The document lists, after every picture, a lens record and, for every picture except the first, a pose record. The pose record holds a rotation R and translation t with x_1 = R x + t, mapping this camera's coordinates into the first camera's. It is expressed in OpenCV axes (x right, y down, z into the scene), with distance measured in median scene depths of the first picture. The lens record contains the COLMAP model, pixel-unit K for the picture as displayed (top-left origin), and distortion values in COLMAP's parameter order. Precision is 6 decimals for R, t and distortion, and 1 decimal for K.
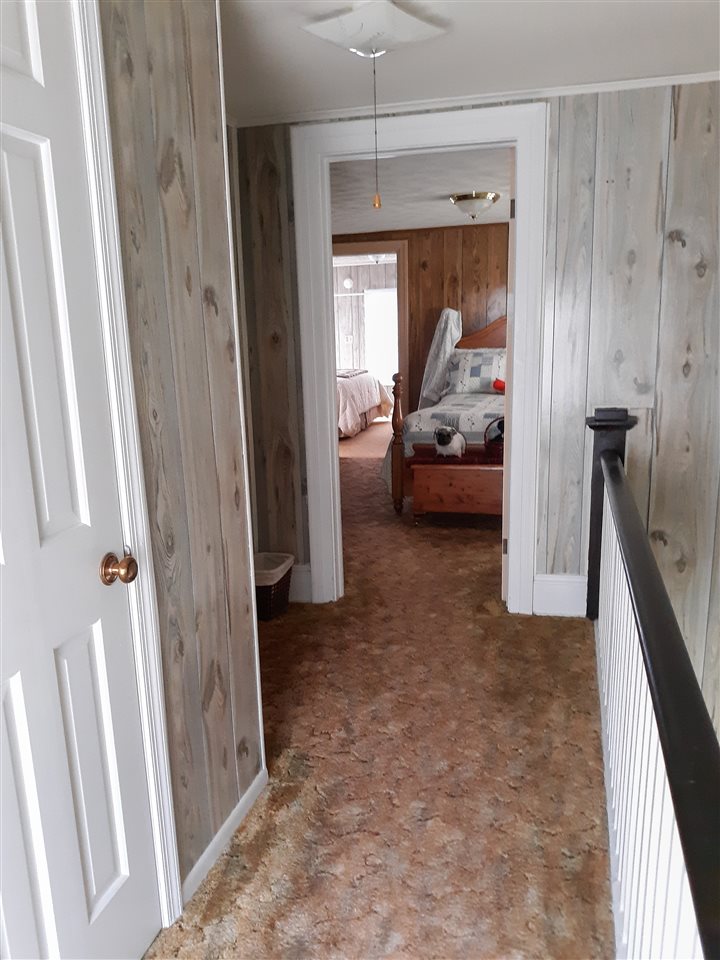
lens RADIAL K [[799.5, 0, 360.2], [0, 799.5, 518.3], [0, 0, 1]] dist [-0.002956, 0.005321]
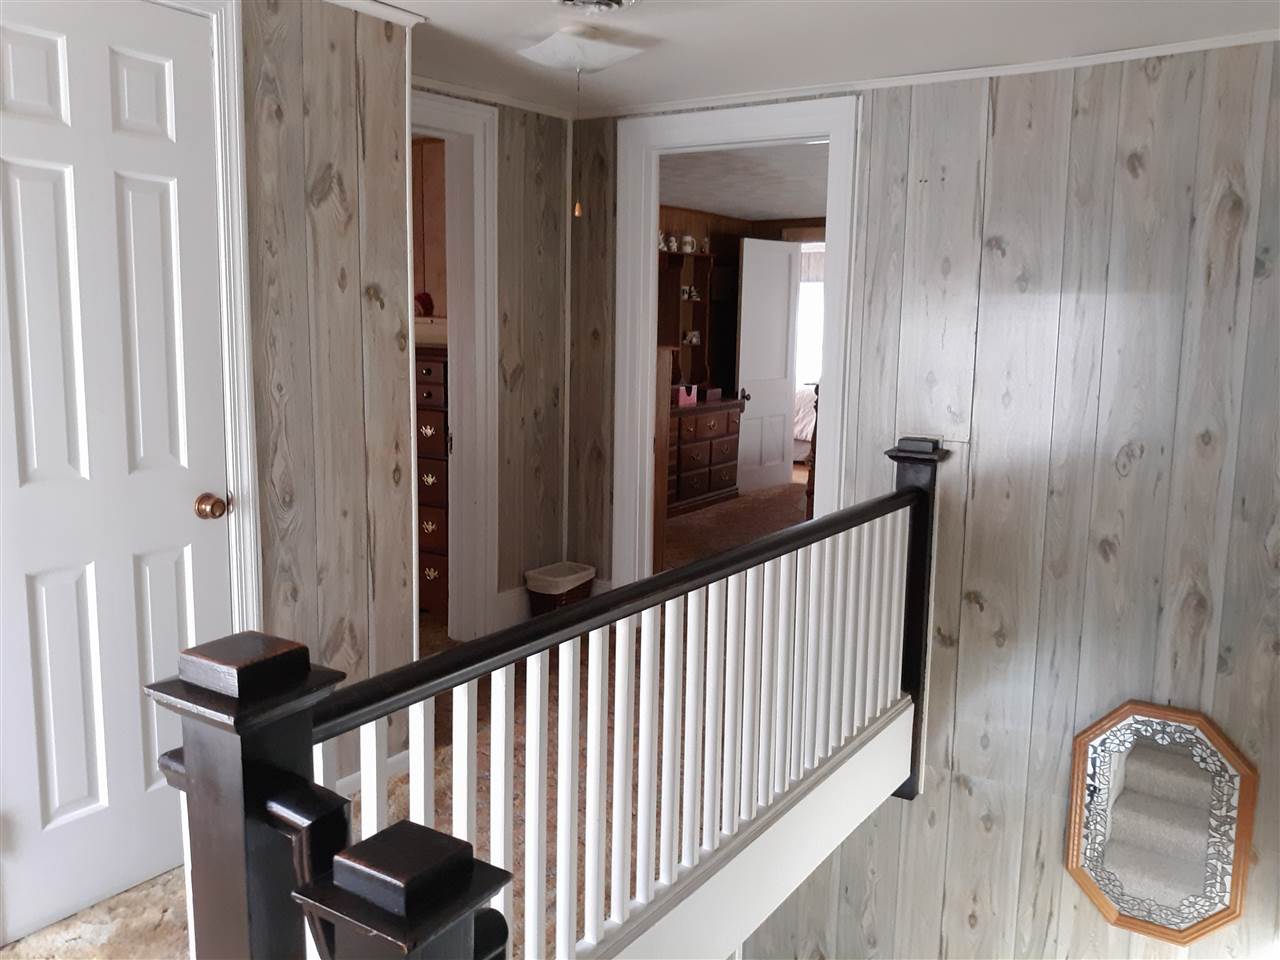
lens RADIAL K [[1082.1, 0, 640.0], [0, 1082.1, 480.0], [0, 0, 1]] dist [-0.006917, -0.009965]
pose [[0.930743, 0.106699, -0.349760, 0.494633], [-0.136197, 0.988816, -0.060781, 0.018738], [0.339363, 0.104207, 0.934865, -0.189331]]
